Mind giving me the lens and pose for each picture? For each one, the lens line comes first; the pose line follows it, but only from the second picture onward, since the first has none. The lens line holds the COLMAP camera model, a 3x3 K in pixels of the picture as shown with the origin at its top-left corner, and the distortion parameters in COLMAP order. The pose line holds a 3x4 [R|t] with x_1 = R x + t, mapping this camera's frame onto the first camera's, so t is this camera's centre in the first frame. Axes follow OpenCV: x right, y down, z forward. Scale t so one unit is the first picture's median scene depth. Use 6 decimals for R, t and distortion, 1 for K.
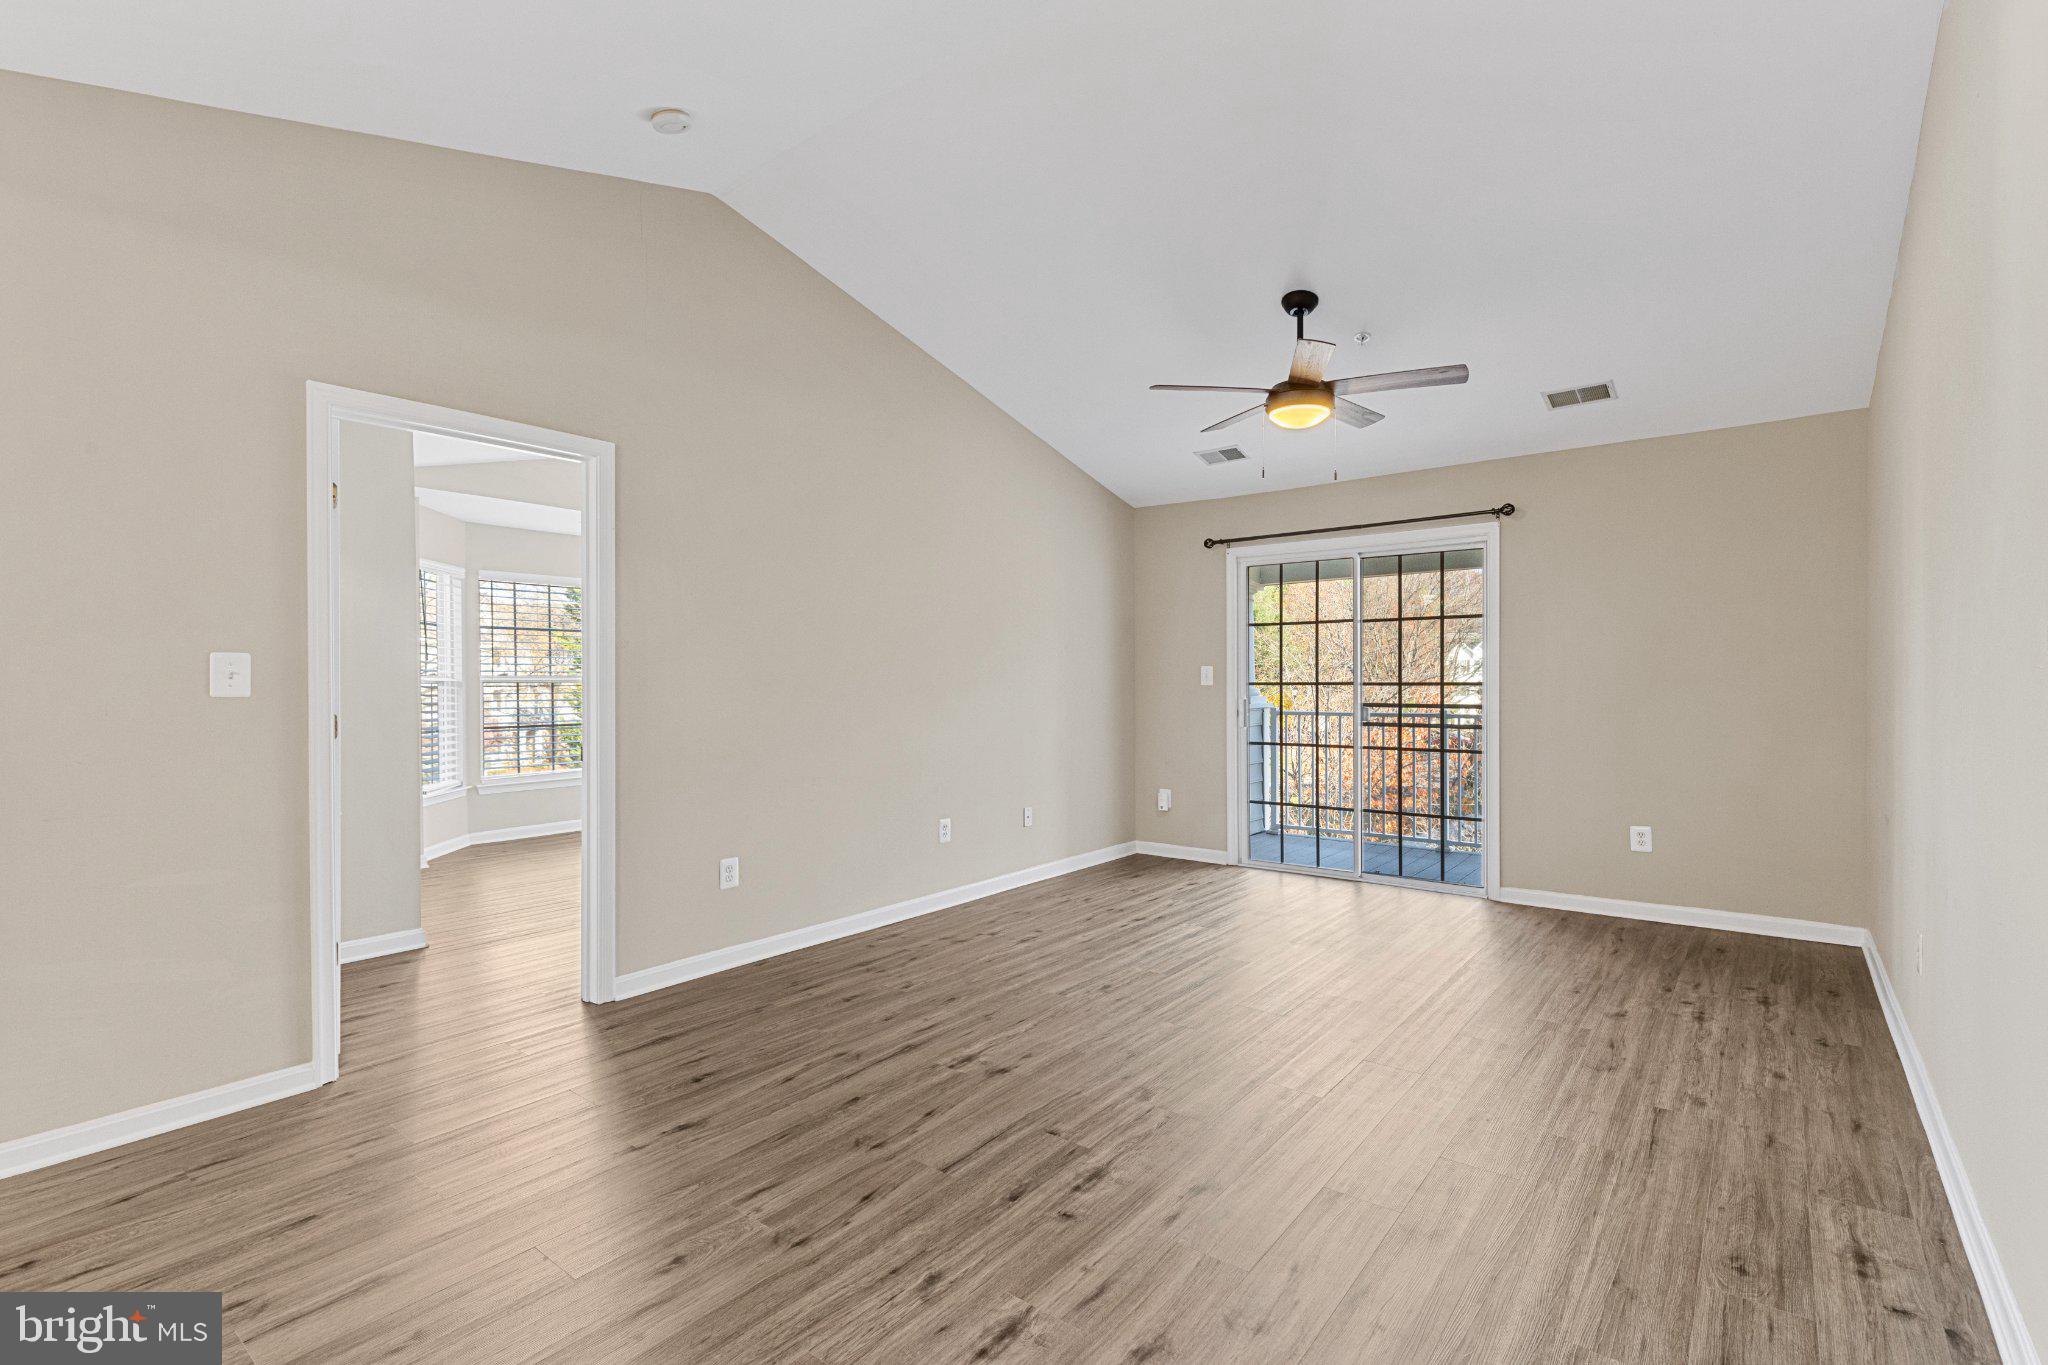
lens RADIAL K [[939.0, 0, 1052.6], [0, 939.0, 680.6], [0, 0, 1]] dist [0.009135, -0.001661]
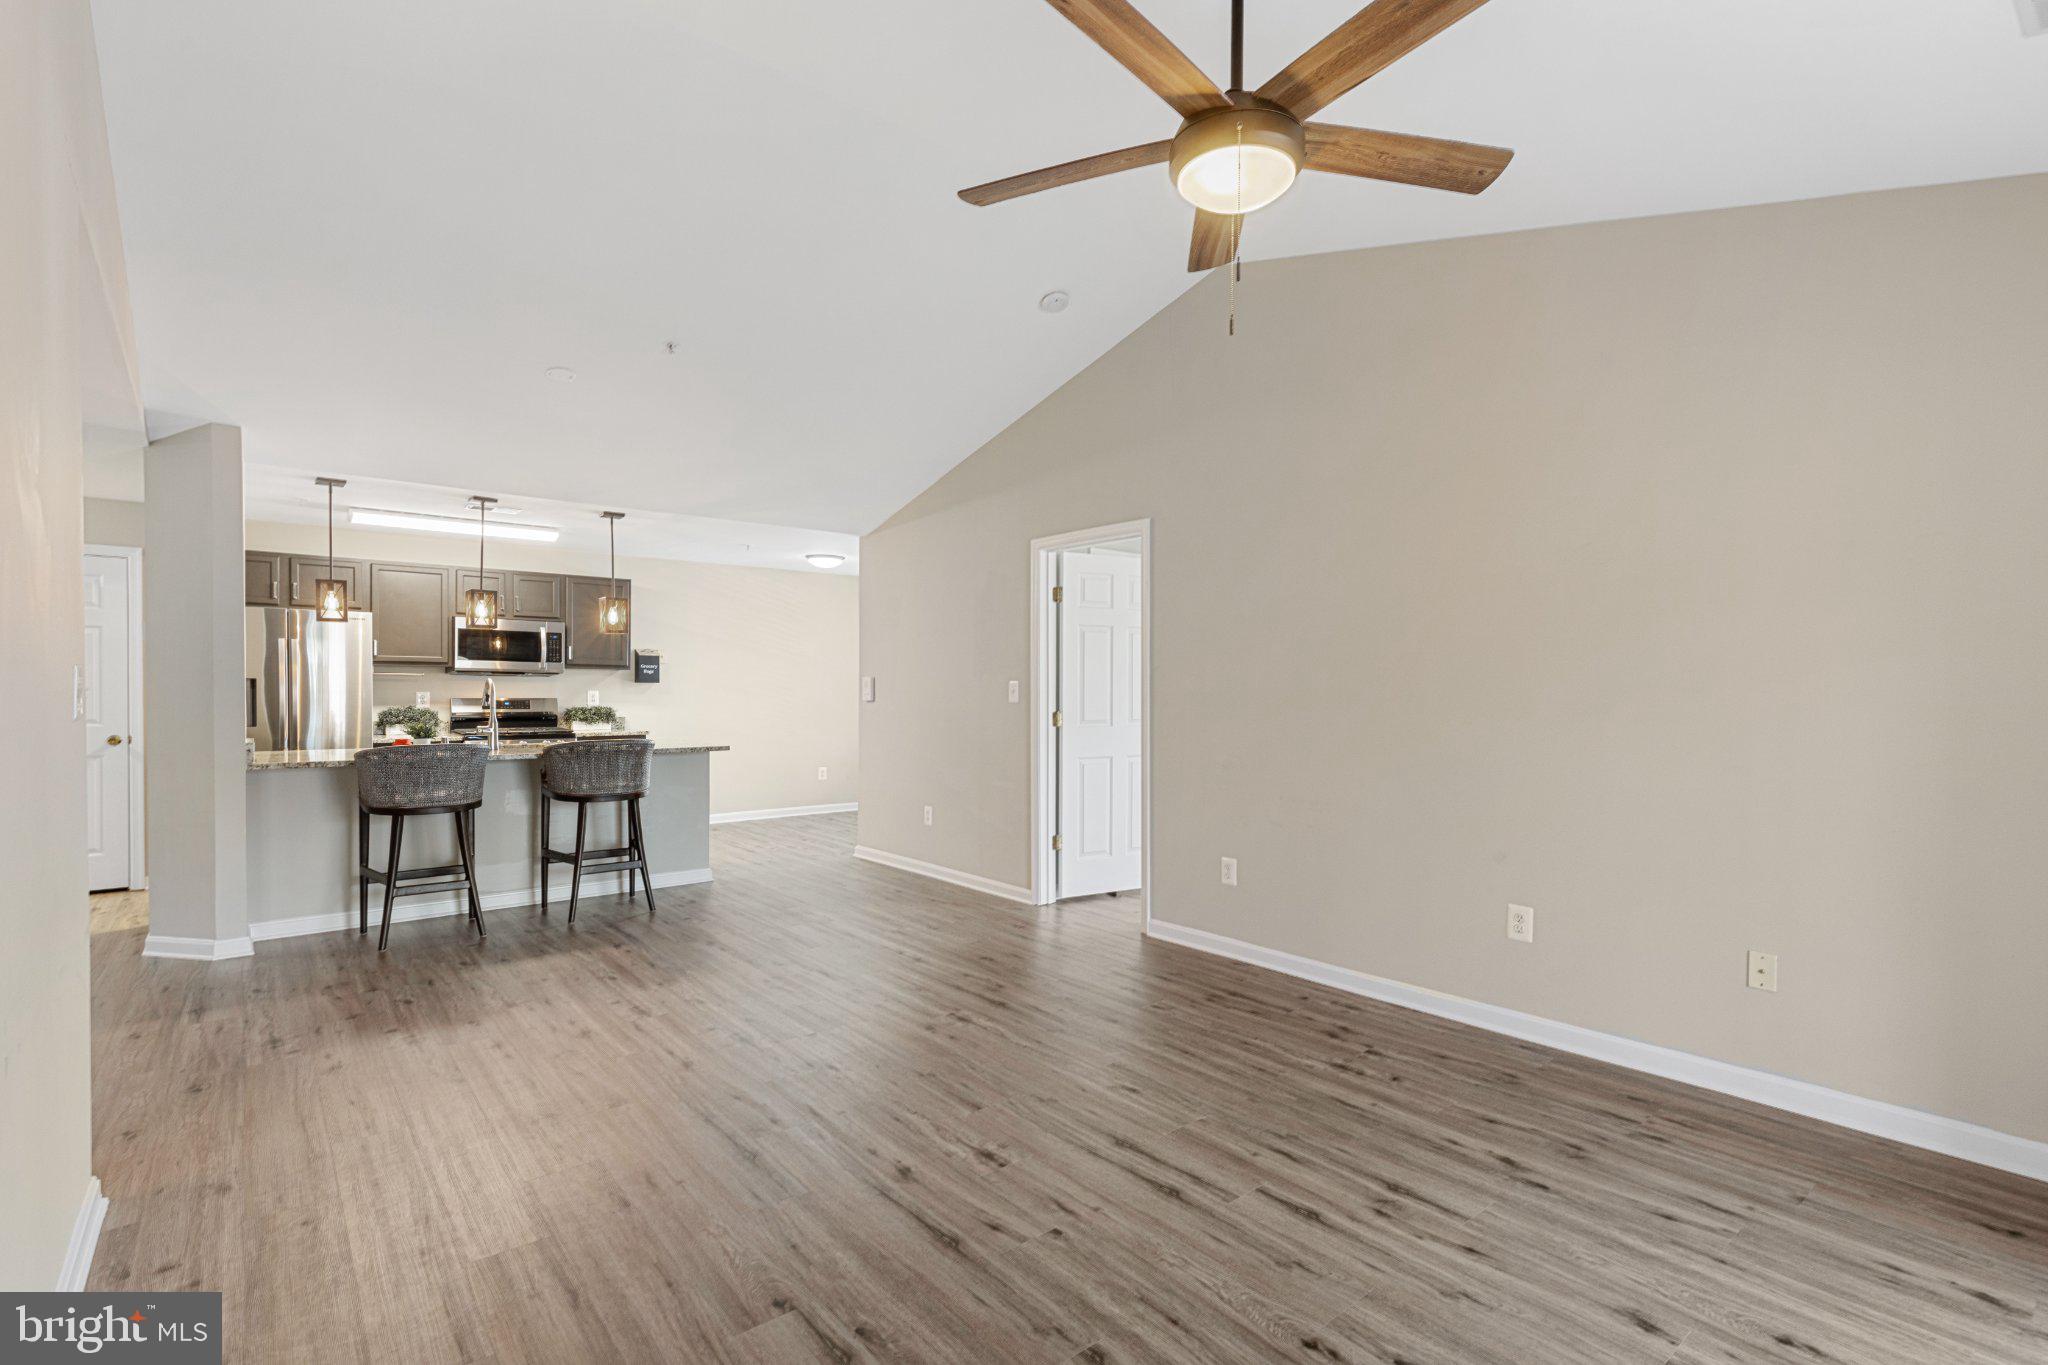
lens RADIAL K [[950.0, 0, 1021.4], [0, 950.0, 697.6], [0, 0, 1]] dist [0.010331, -0.000023]
pose [[-0.229828, 0.012120, -0.973156, 0.783898], [-0.001035, 0.999919, 0.012698, -0.013311], [0.973231, 0.003925, -0.229797, 1.001642]]
